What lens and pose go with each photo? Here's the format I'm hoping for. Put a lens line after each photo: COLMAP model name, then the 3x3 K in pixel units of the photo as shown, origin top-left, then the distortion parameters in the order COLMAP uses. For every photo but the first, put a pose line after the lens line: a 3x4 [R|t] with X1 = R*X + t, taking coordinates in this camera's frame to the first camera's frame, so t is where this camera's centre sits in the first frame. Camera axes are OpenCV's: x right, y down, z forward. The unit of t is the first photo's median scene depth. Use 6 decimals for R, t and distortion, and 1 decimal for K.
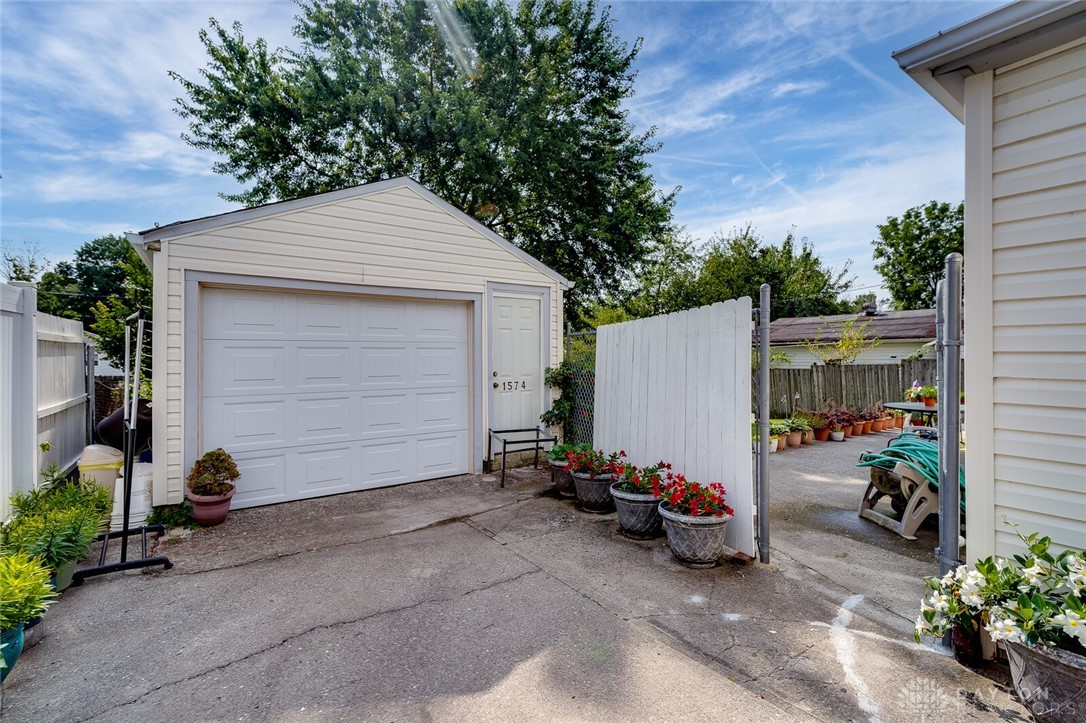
lens RADIAL K [[477.2, 0, 539.1], [0, 477.2, 361.4], [0, 0, 1]] dist [0.002478, 0.000372]
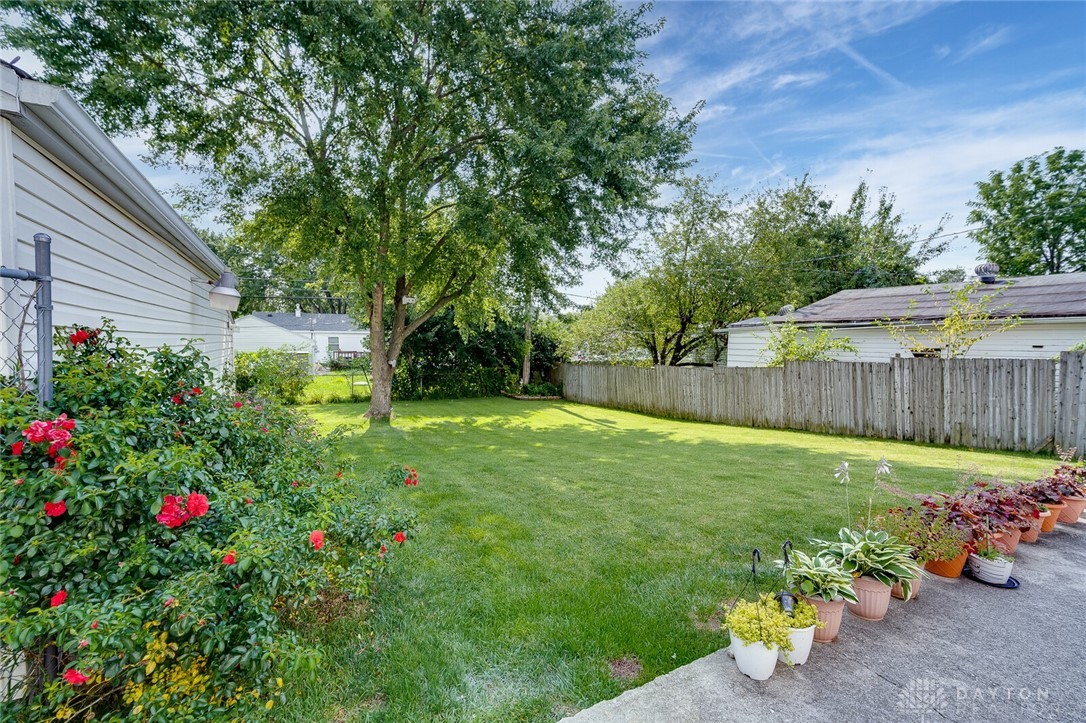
lens RADIAL K [[460.6, 0, 542.5], [0, 460.6, 364.2], [0, 0, 1]] dist [0.000194, 0.008934]
pose [[0.994011, 0.015130, -0.108230, 0.102467], [-0.009753, 0.998699, 0.050043, -0.006298], [0.108847, -0.048688, 0.992865, 0.200352]]
